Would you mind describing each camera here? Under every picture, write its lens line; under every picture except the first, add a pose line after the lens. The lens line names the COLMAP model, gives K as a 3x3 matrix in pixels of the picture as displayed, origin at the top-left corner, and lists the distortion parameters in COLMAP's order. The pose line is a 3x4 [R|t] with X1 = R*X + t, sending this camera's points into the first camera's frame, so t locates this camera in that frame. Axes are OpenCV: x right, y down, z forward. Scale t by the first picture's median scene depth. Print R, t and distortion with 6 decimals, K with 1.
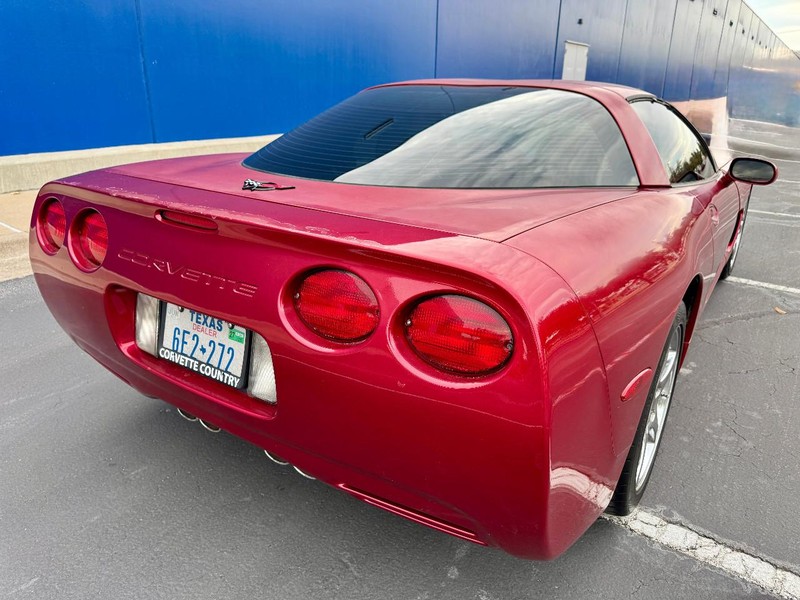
lens RADIAL K [[567.6, 0, 400.0], [0, 567.6, 300.0], [0, 0, 1]] dist [0.021054, -0.016884]
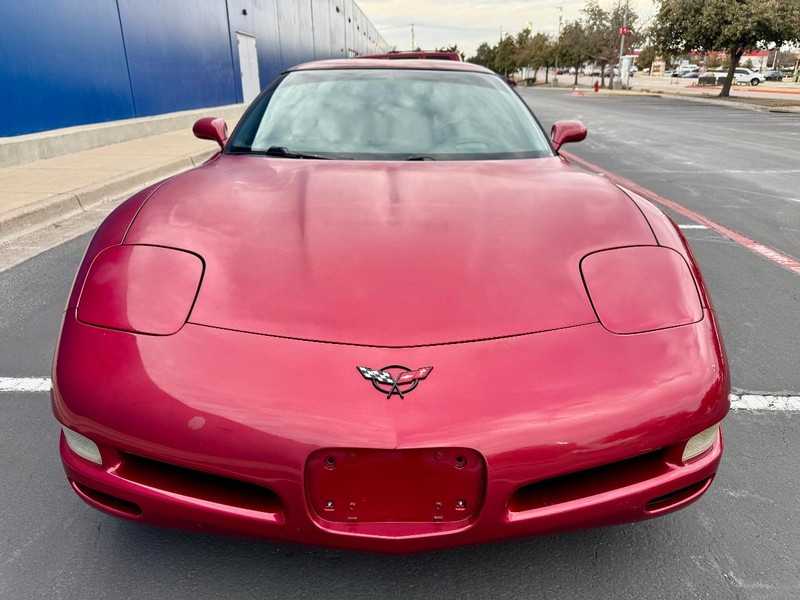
lens RADIAL K [[573.0, 0, 402.2], [0, 573.0, 300.3], [0, 0, 1]] dist [0.008366, -0.002546]
pose [[0.840046, -0.216394, 0.497490, -0.956043], [0.212342, 0.974995, 0.065541, -0.082369], [-0.499233, 0.050581, 0.864990, 0.335266]]
